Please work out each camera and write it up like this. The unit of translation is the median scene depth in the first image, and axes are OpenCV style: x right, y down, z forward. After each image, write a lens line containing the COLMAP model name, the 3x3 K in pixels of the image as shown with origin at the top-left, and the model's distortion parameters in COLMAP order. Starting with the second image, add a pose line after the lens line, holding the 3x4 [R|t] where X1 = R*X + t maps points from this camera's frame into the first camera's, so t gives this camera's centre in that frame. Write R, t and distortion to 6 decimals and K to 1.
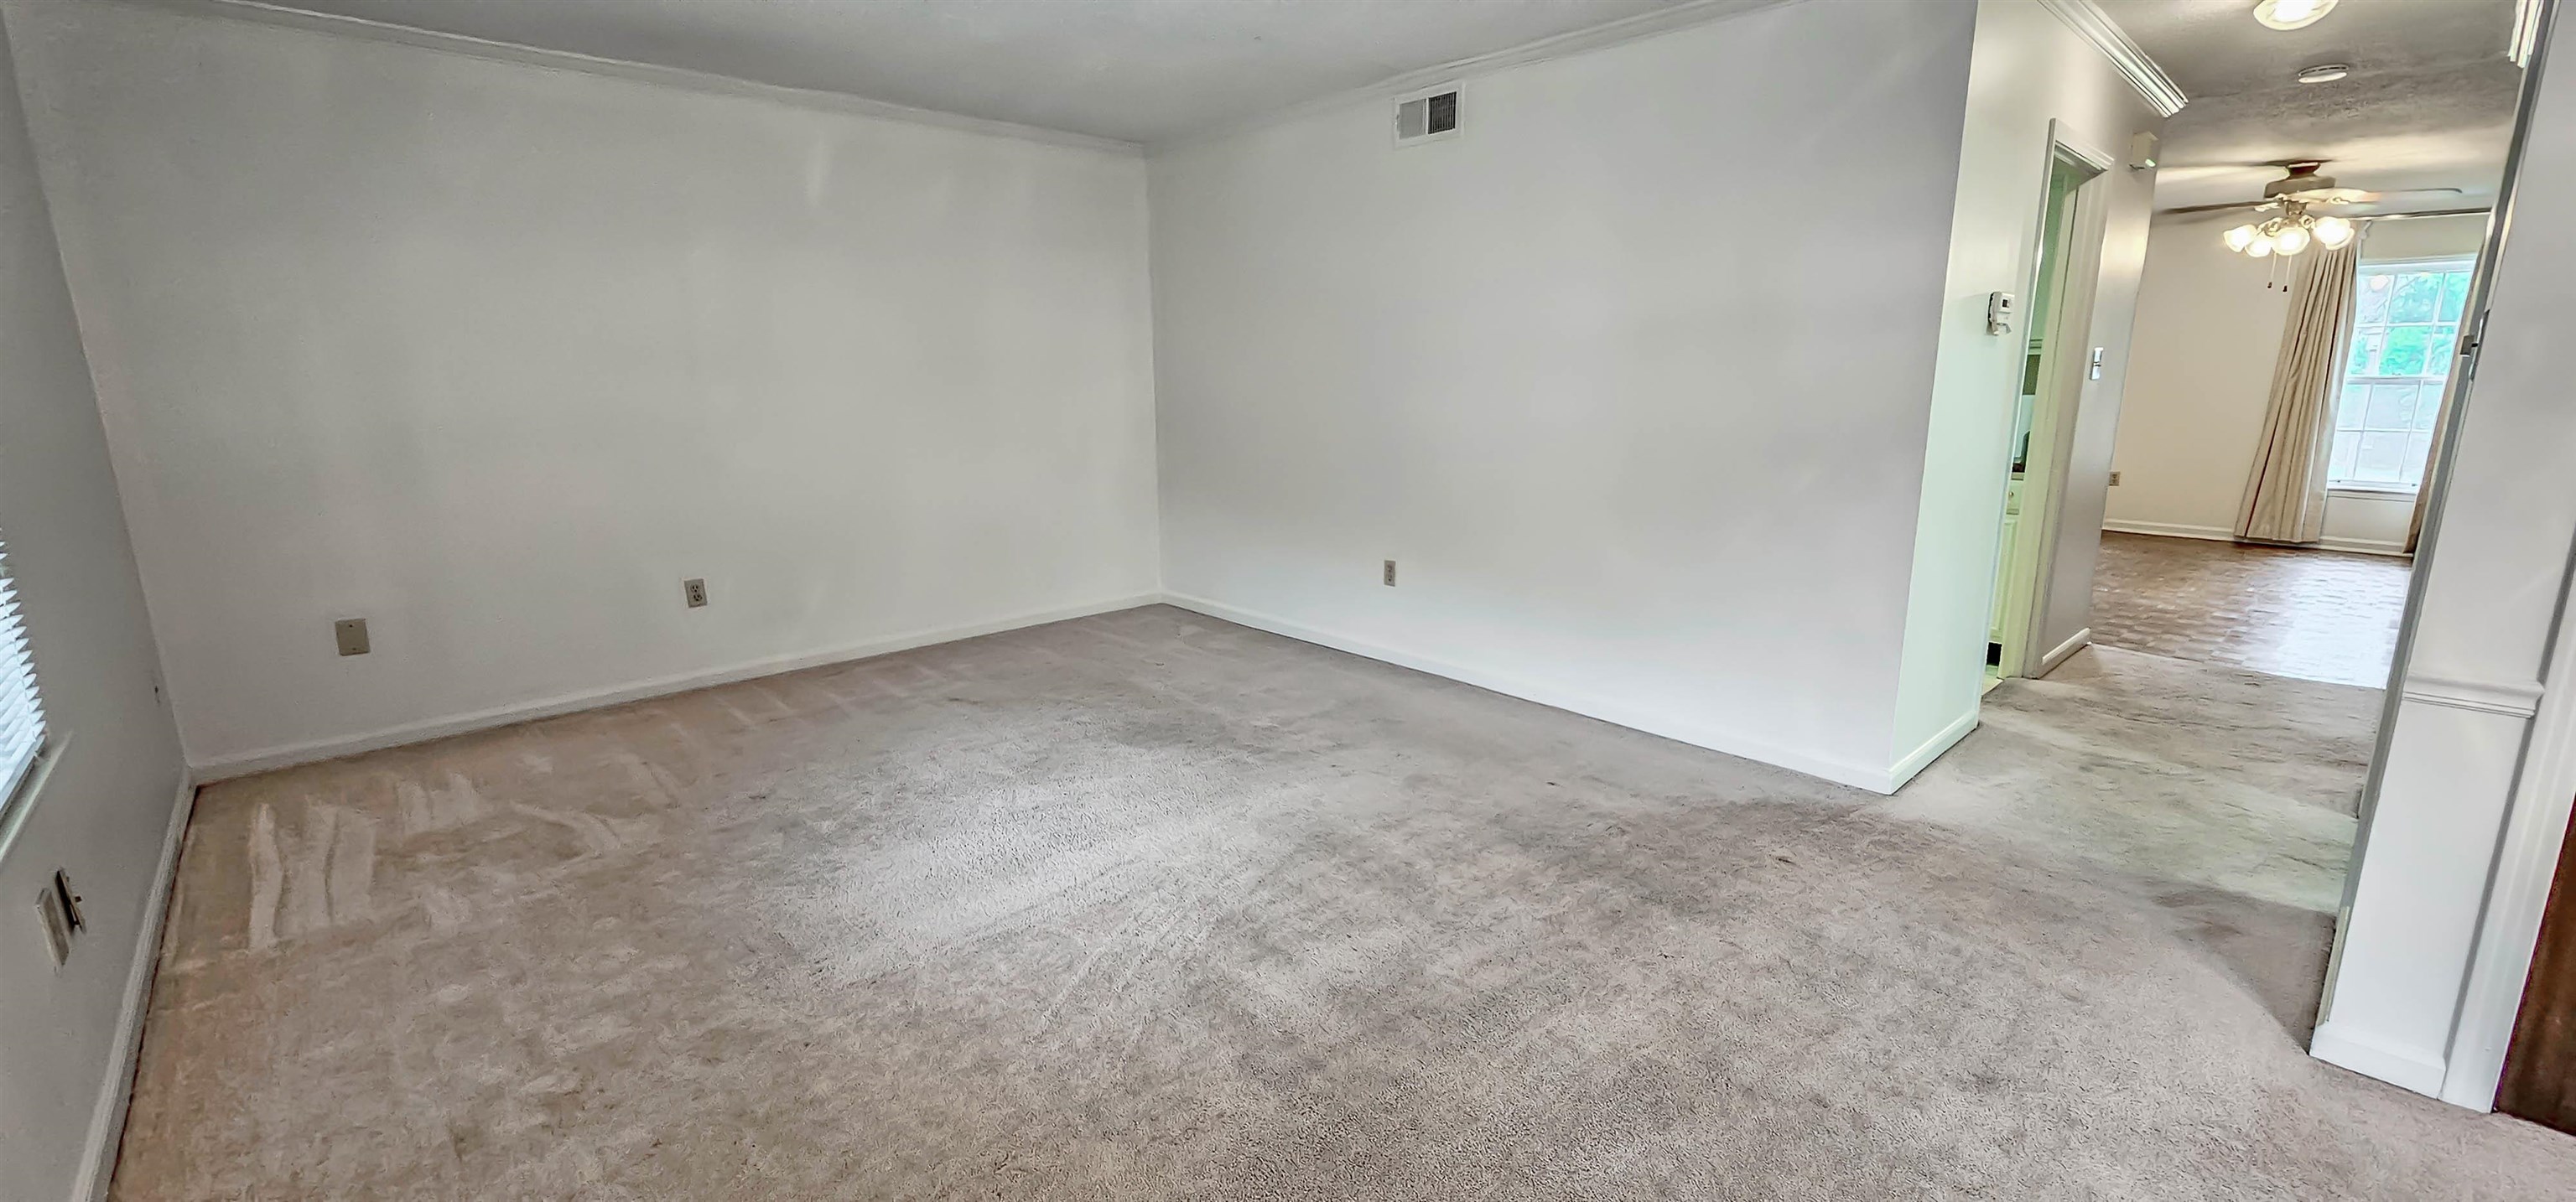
lens RADIAL K [[1022.4, 0, 1288.0], [0, 1022.4, 601.0], [0, 0, 1]] dist [0.001328, 0.000146]
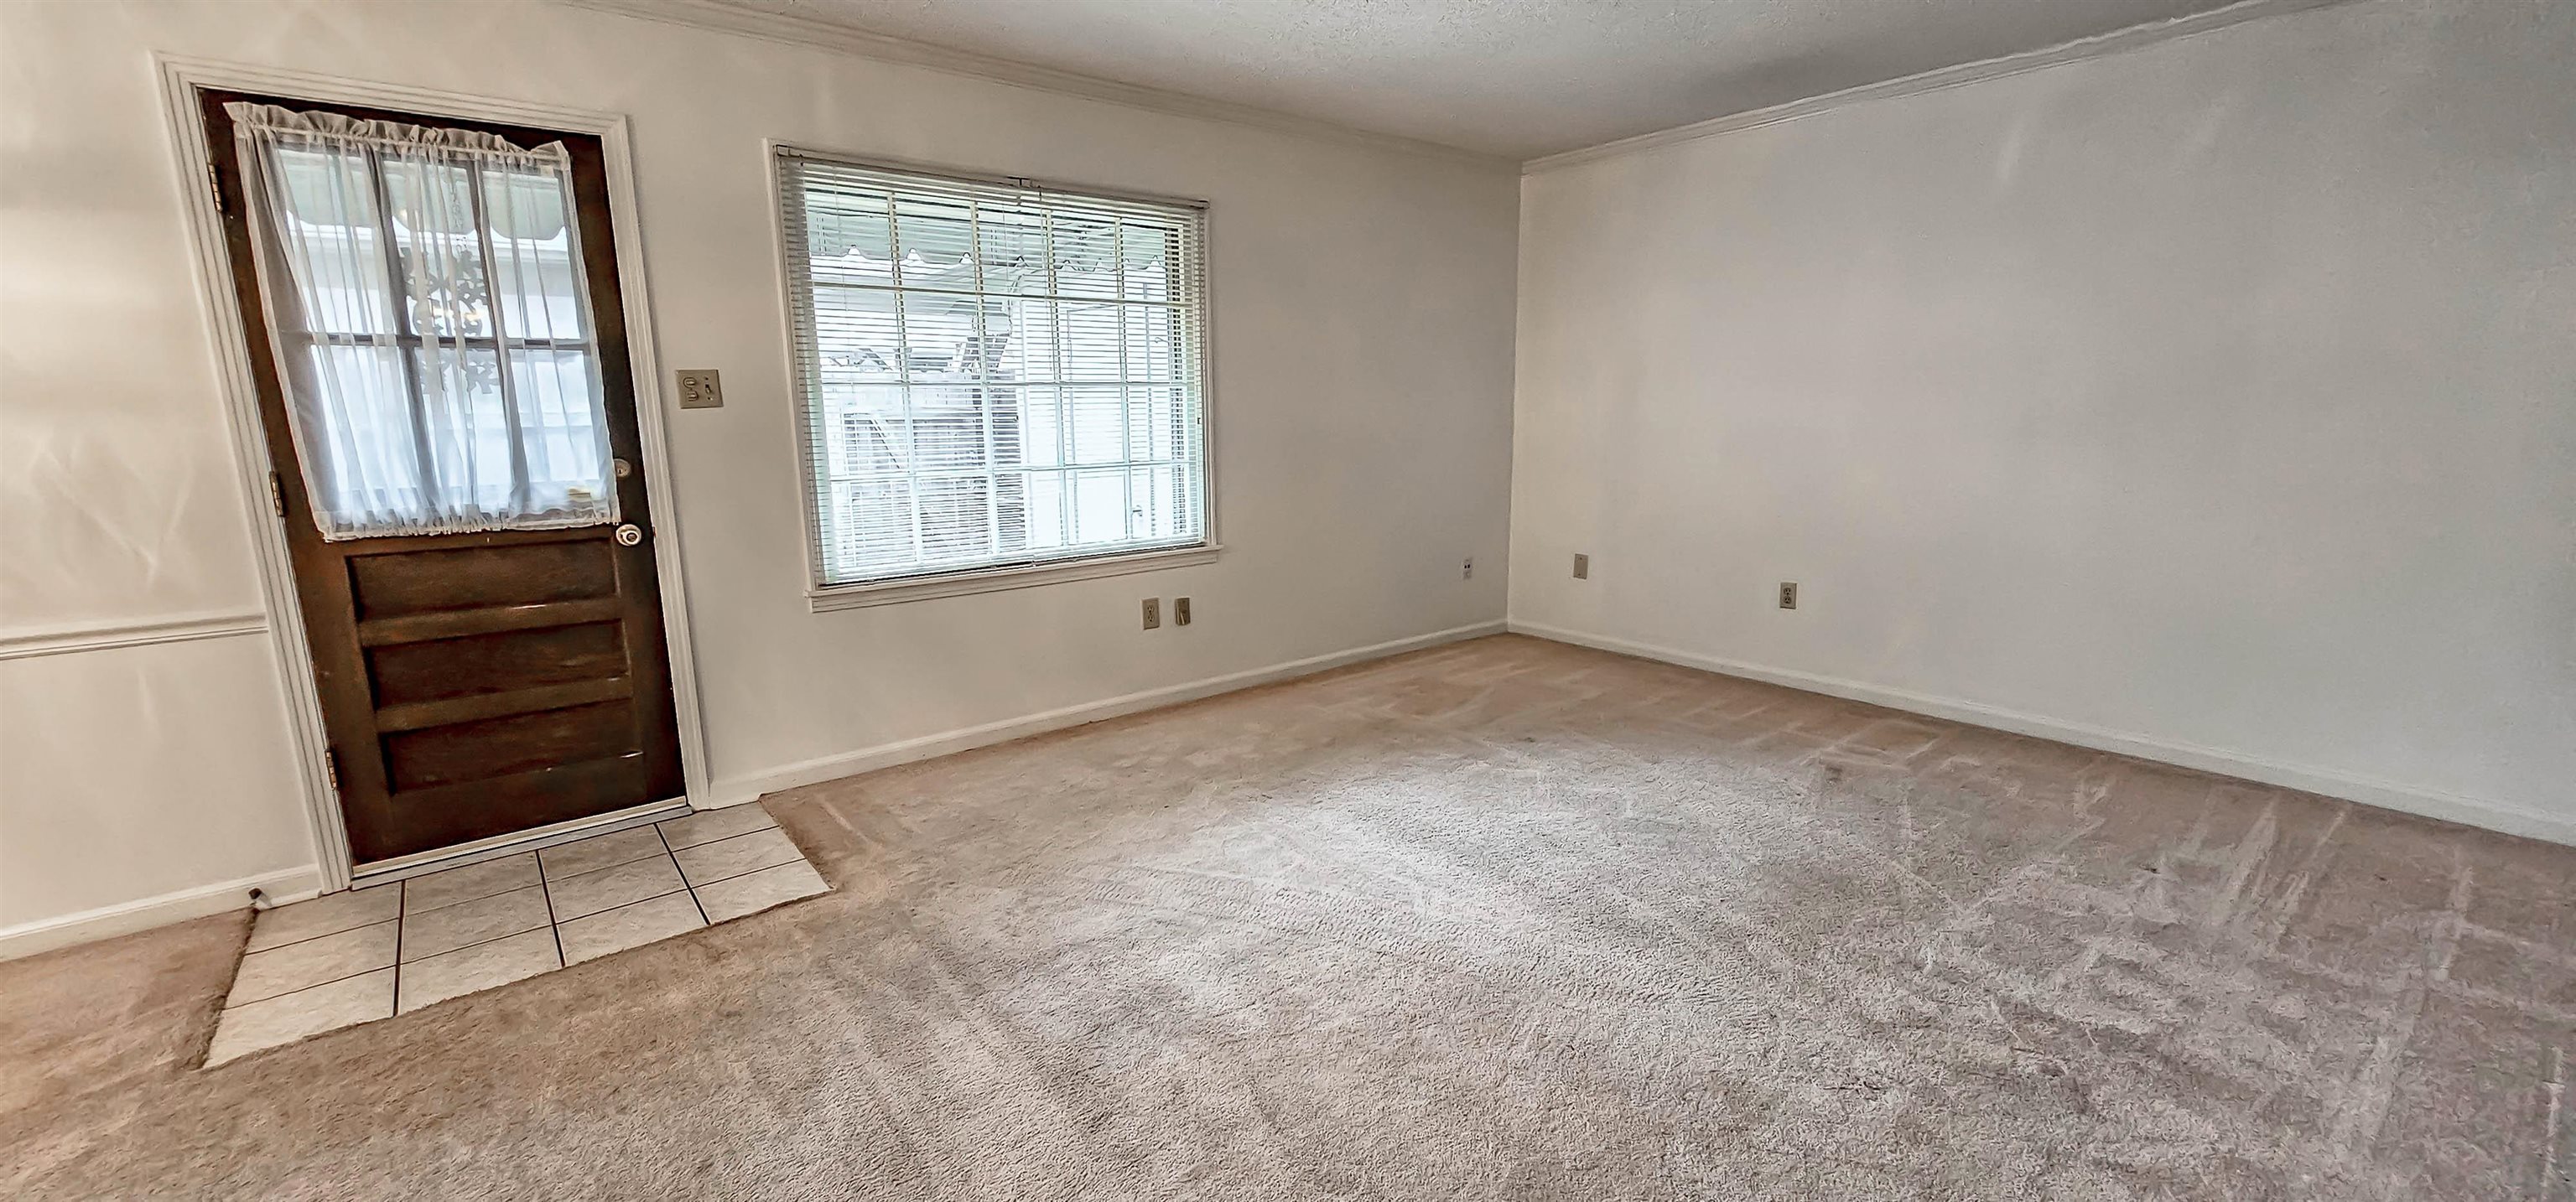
lens RADIAL K [[1022.4, 0, 1288.0], [0, 1022.4, 601.0], [0, 0, 1]] dist [0.001328, 0.000146]
pose [[-0.024043, 0.206807, -0.978086, 0.569478], [-0.208680, 0.955779, 0.207219, -0.139681], [0.977688, 0.209089, 0.020177, 0.587528]]
